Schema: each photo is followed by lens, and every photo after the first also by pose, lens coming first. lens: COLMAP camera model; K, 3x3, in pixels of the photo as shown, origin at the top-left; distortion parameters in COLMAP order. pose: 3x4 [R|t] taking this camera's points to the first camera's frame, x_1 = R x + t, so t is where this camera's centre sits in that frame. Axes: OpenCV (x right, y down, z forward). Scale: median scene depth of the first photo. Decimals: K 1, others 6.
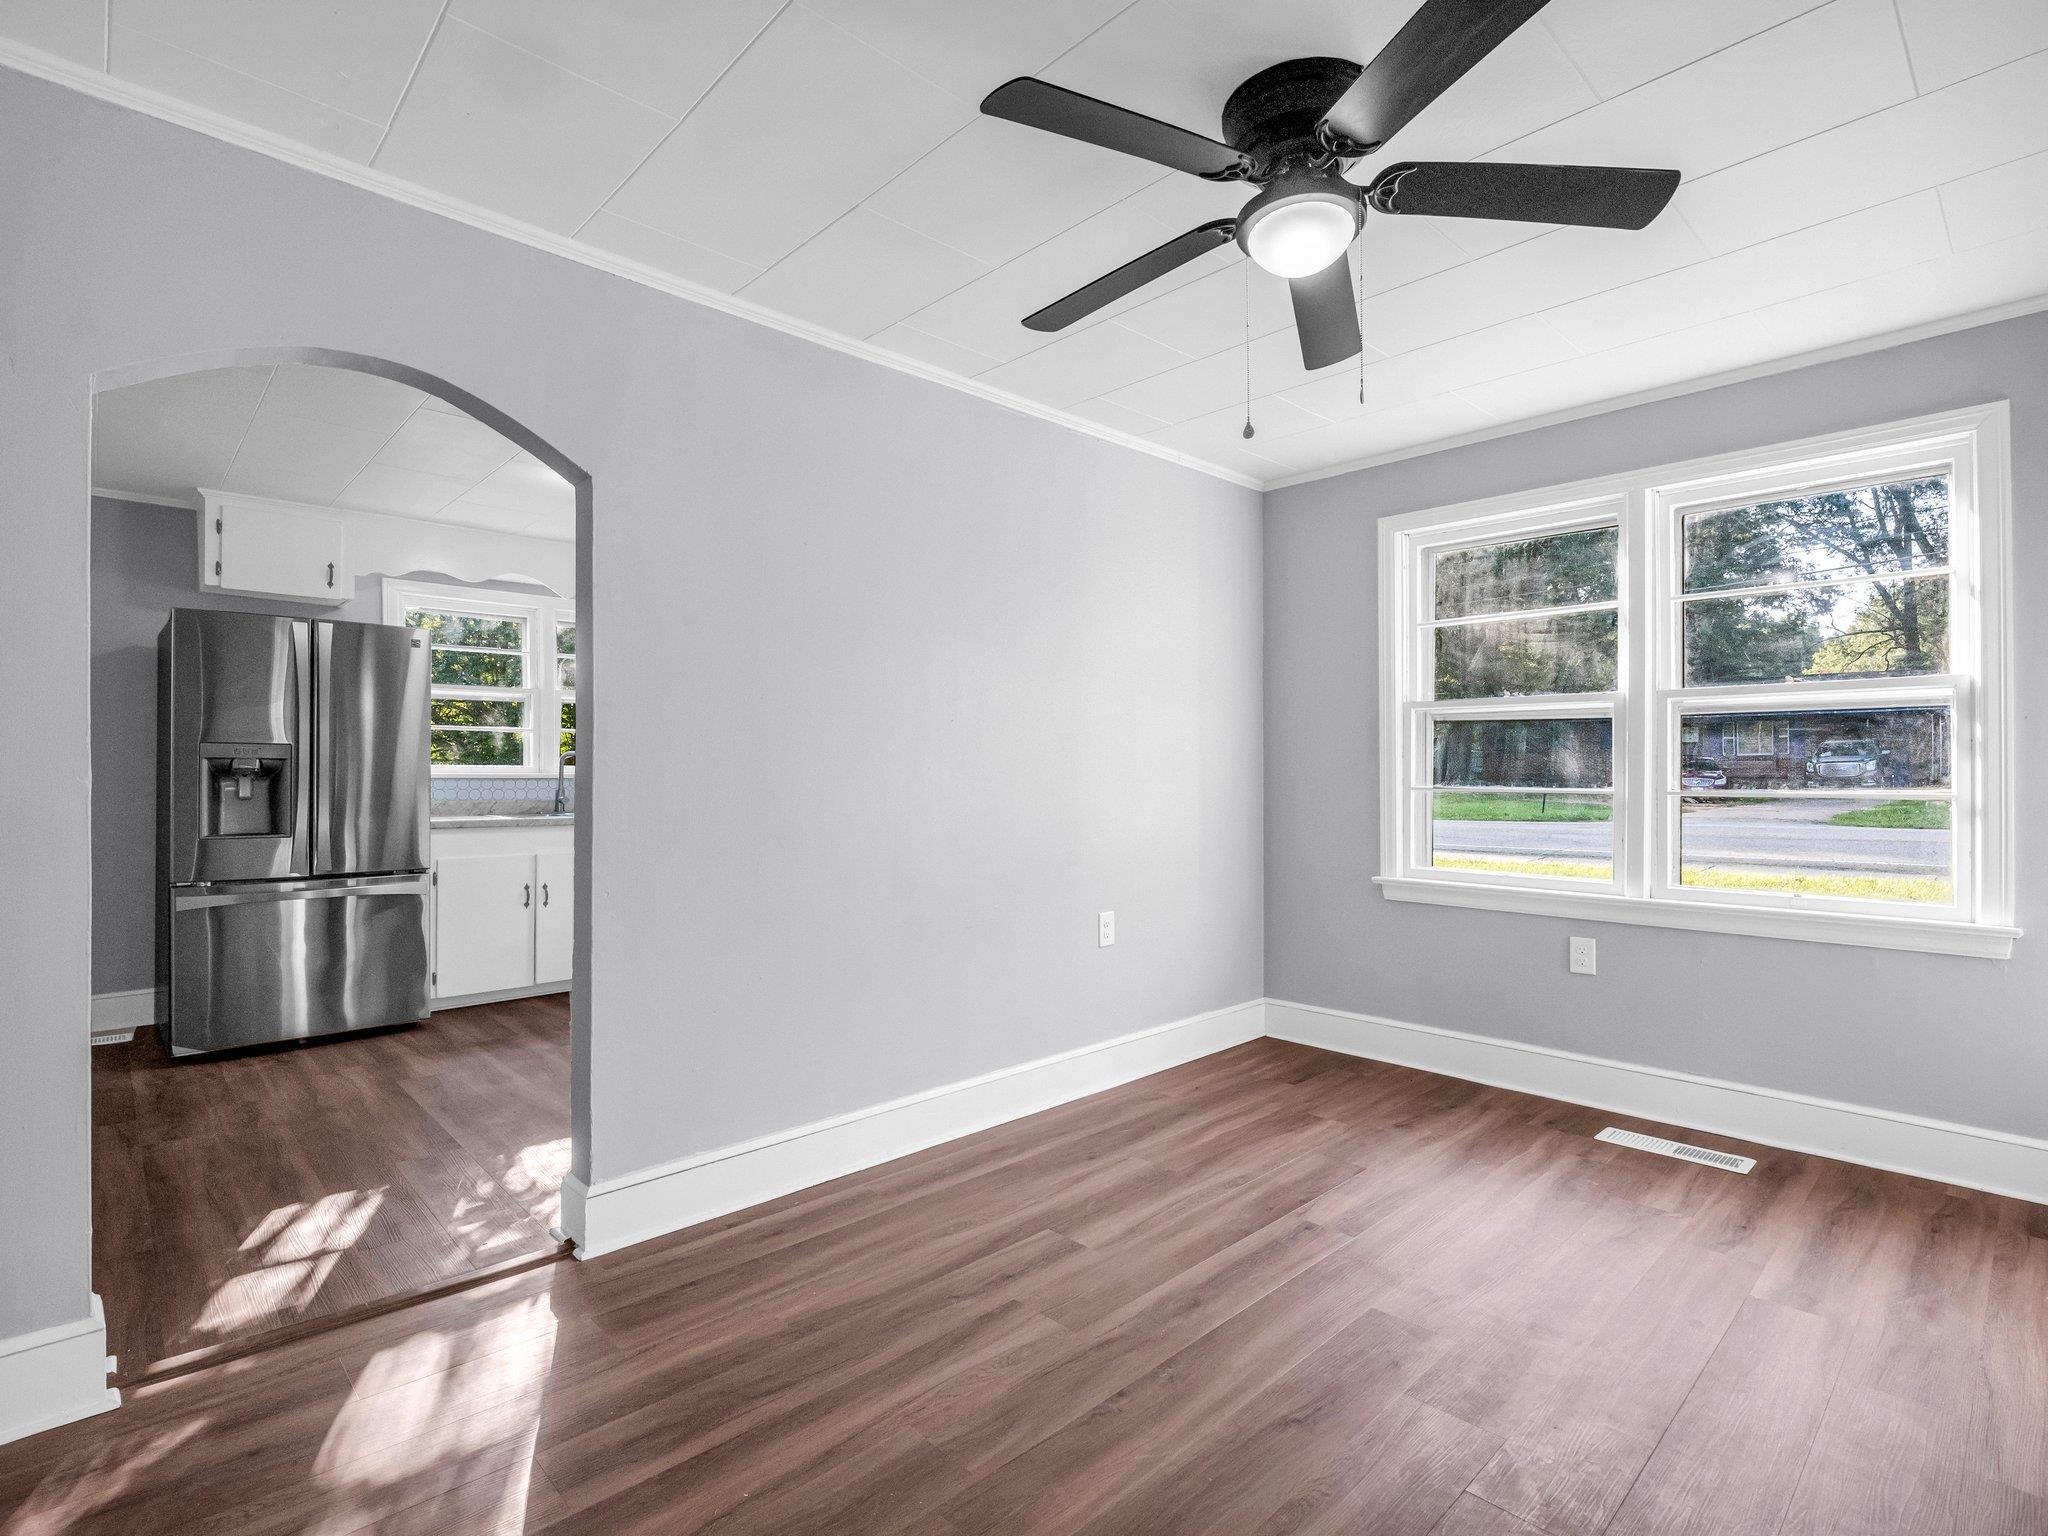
lens RADIAL K [[976.7, 0, 1018.5], [0, 976.7, 748.1], [0, 0, 1]] dist [-0.012684, -0.000393]
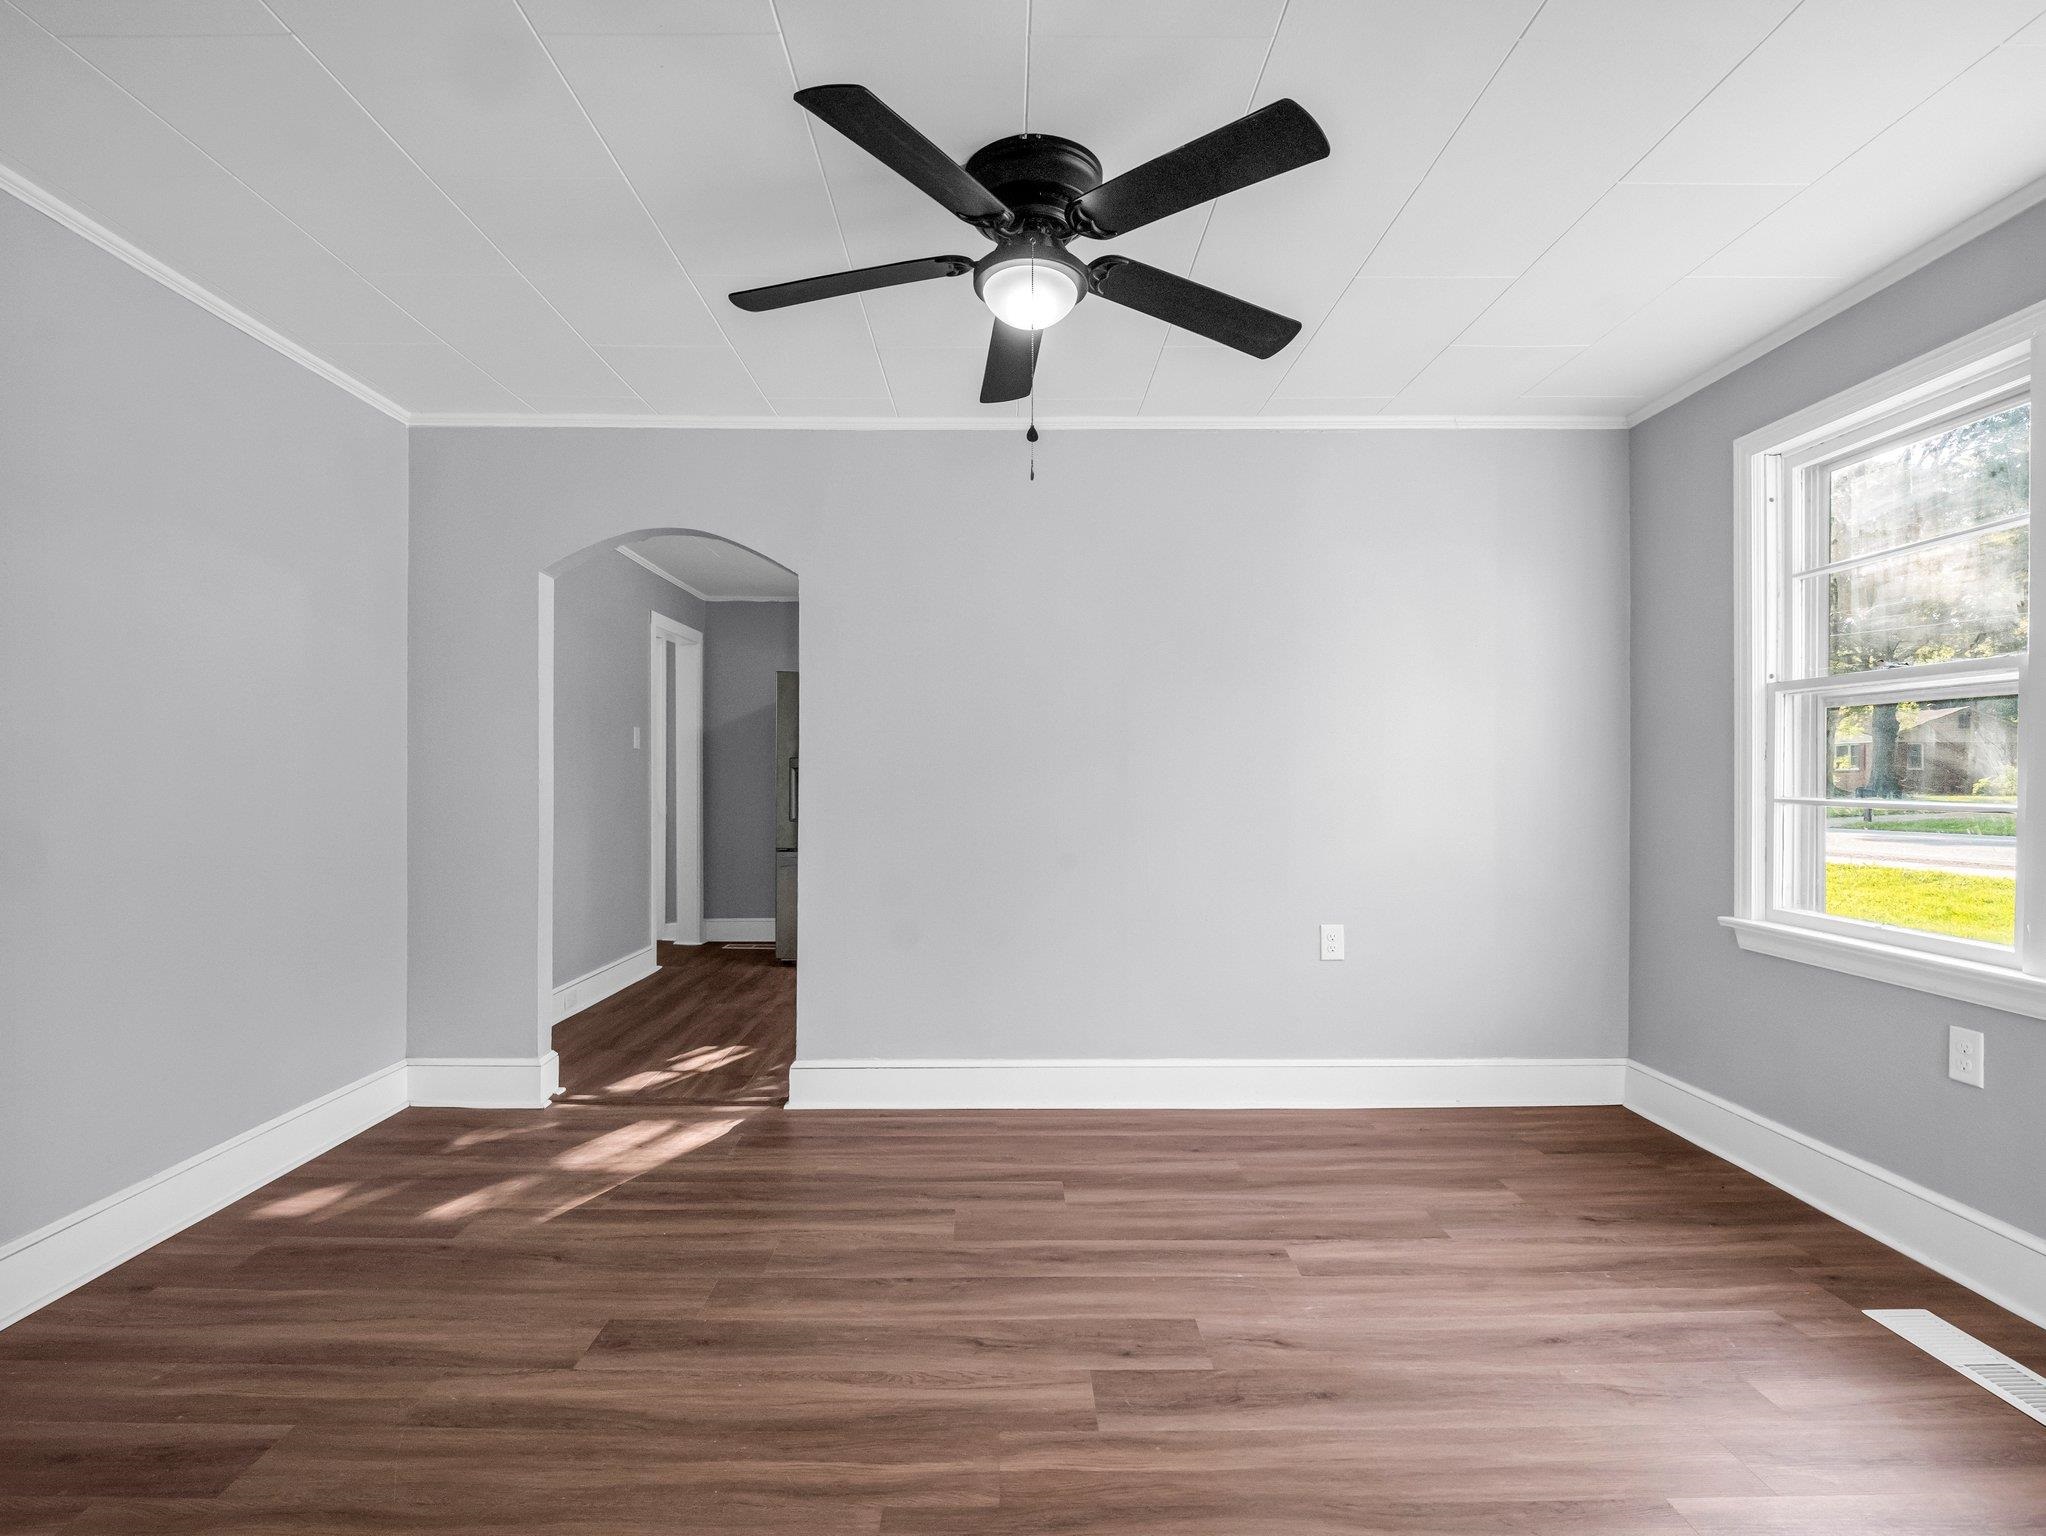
lens RADIAL K [[982.7, 0, 1014.6], [0, 982.7, 763.2], [0, 0, 1]] dist [-0.013326, -0.000759]
pose [[0.747660, -0.009028, -0.664020, 0.635809], [0.016852, 0.999844, 0.005381, -0.000845], [0.663868, -0.015213, 0.747695, 0.097687]]
